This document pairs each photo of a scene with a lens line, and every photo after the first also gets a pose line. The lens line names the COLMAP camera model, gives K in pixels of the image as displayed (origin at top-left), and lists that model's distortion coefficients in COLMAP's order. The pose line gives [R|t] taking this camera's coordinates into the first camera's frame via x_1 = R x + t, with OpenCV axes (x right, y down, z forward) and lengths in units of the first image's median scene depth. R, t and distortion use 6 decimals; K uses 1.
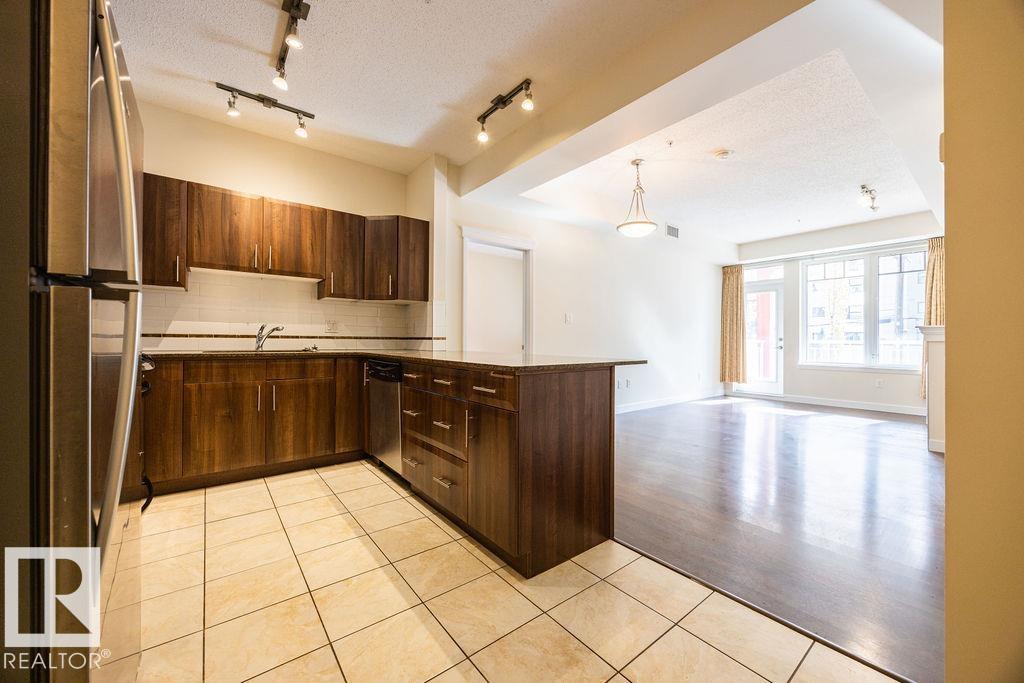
lens RADIAL K [[390.3, 0, 515.6], [0, 390.3, 340.0], [0, 0, 1]] dist [-0.001574, 0.000136]
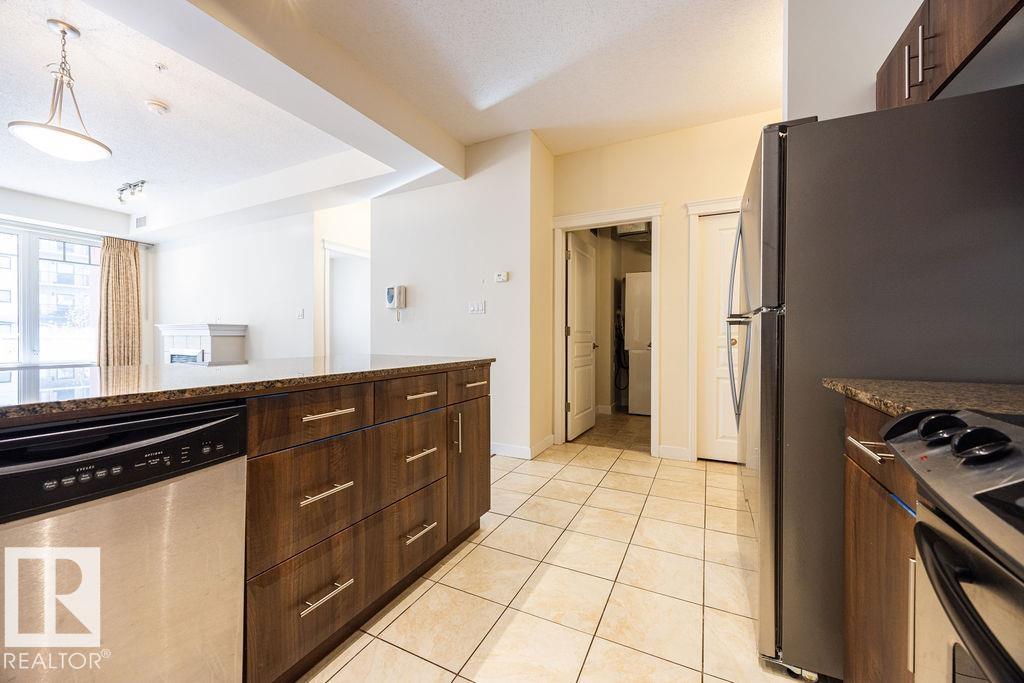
lens RADIAL K [[390.3, 0, 515.4], [0, 390.3, 340.4], [0, 0, 1]] dist [-0.001574, 0.000136]
pose [[-0.429724, -0.015174, 0.902833, -0.298561], [-0.006422, 0.999885, 0.013749, -0.002086], [-0.902938, 0.000111, -0.429772, 0.374978]]
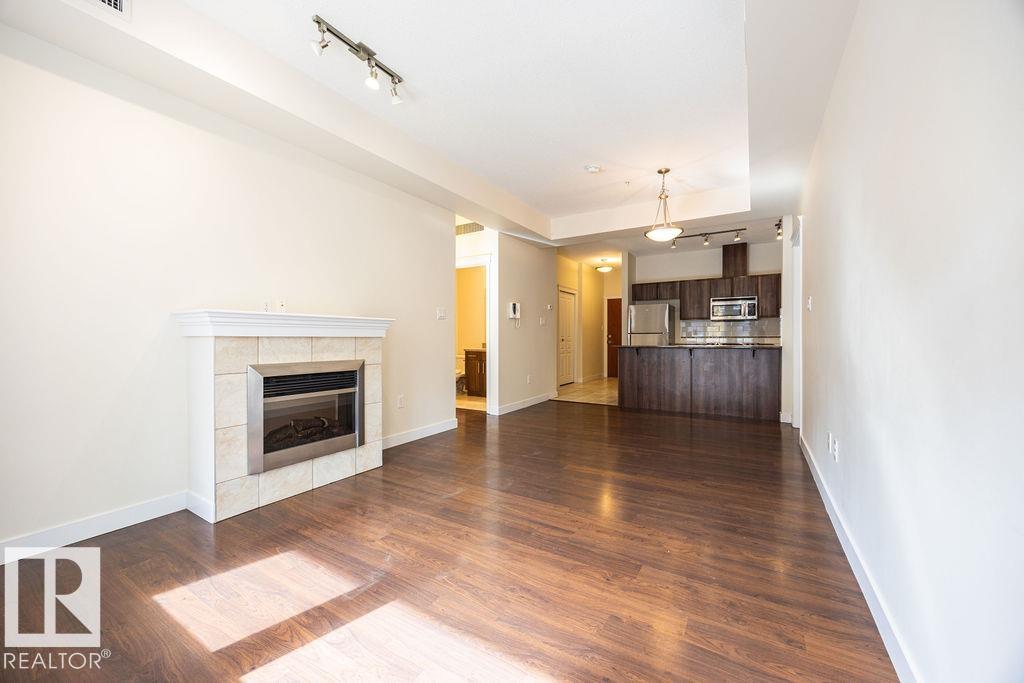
lens RADIAL K [[390.3, 0, 516.2], [0, 390.3, 337.7], [0, 0, 1]] dist [-0.001574, 0.000136]
pose [[-0.937736, -0.005151, -0.347309, 0.620626], [-0.003626, 0.999981, -0.005041, 0.005116], [0.347329, -0.003467, -0.937737, 1.088926]]
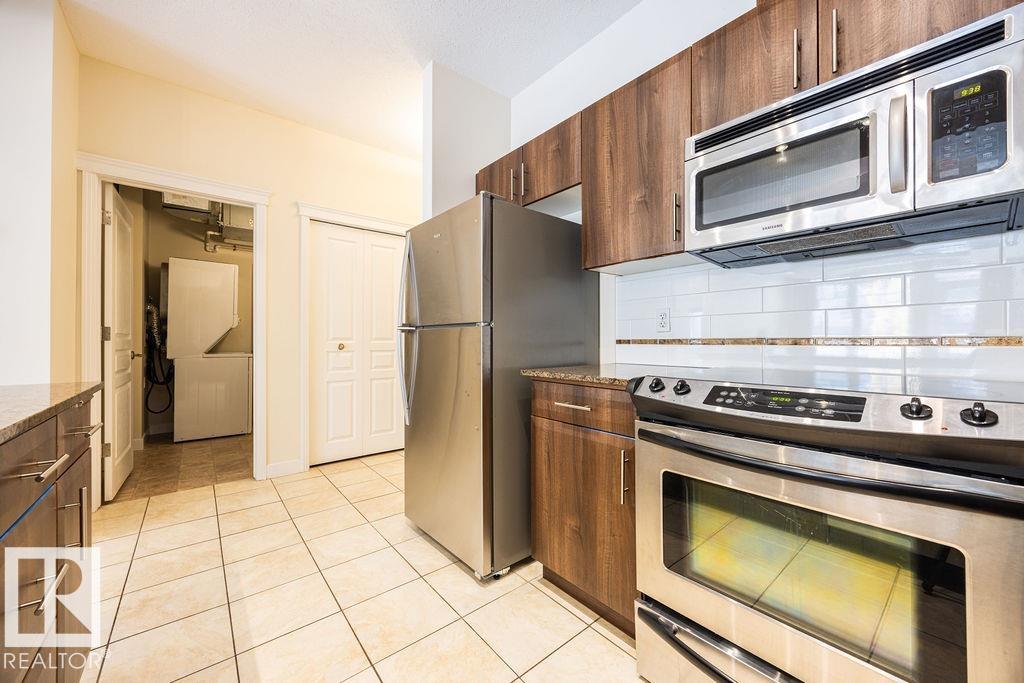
lens RADIAL K [[390.3, 0, 518.2], [0, 390.3, 340.2], [0, 0, 1]] dist [-0.001574, 0.000136]
pose [[-0.999671, -0.006048, -0.024933, -0.197158], [-0.005979, 0.999978, -0.002849, -0.003634], [0.024950, -0.002699, -0.999685, 0.444198]]
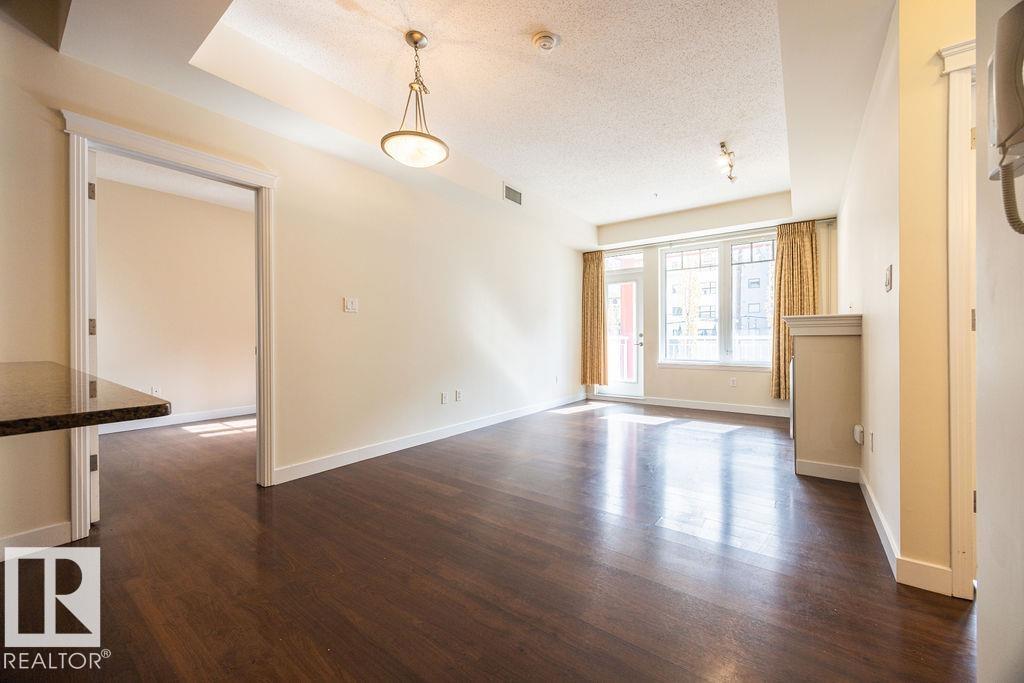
lens RADIAL K [[390.3, 0, 517.5], [0, 390.3, 339.8], [0, 0, 1]] dist [-0.001574, 0.000136]
pose [[0.963211, -0.009810, 0.268569, 0.174537], [0.008743, 0.999948, 0.005169, 0.001996], [-0.268605, -0.002631, 0.963247, 0.223869]]
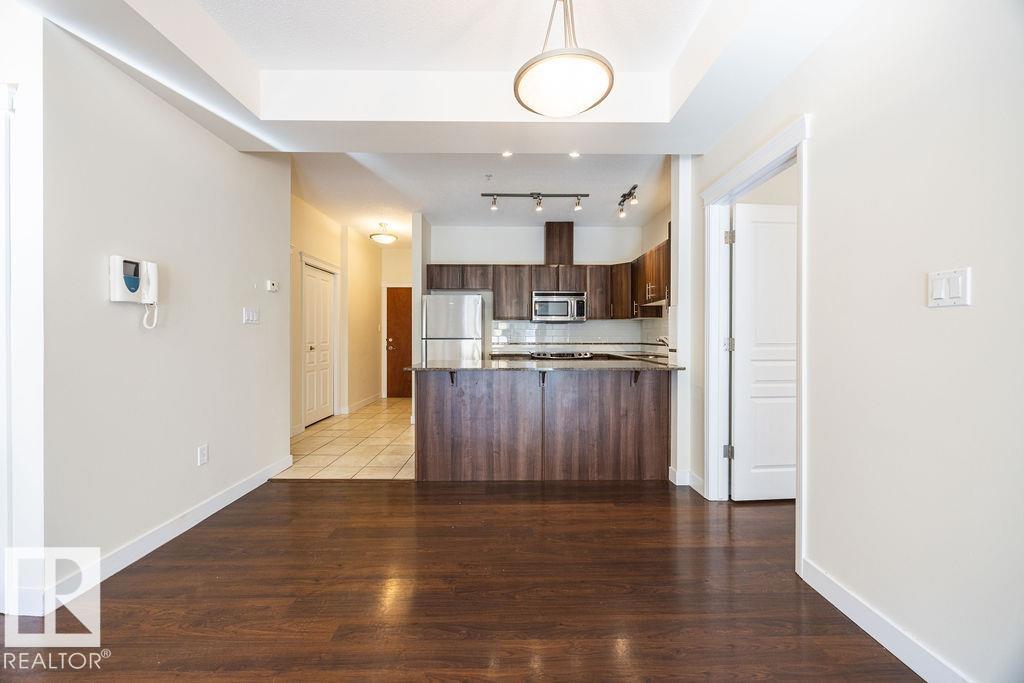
lens RADIAL K [[390.3, 0, 514.7], [0, 390.3, 338.6], [0, 0, 1]] dist [-0.001574, 0.000136]
pose [[-0.610905, -0.002144, -0.791701, 0.386948], [-0.004011, 0.999992, 0.000387, -0.015785], [0.791693, 0.003411, -0.610909, 0.708377]]
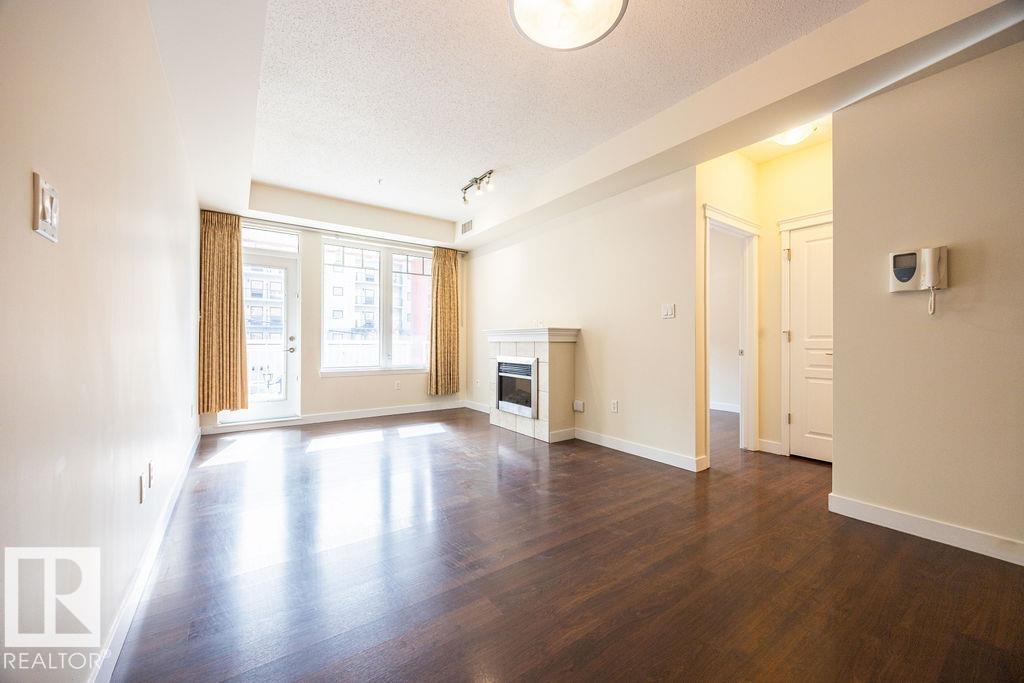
lens RADIAL K [[390.3, 0, 513.4], [0, 390.3, 340.0], [0, 0, 1]] dist [-0.001574, 0.000136]
pose [[0.046222, -0.000318, 0.998931, -0.014297], [-0.003305, 0.999994, 0.000471, -0.000554], [-0.998926, -0.003323, 0.046221, 0.604673]]
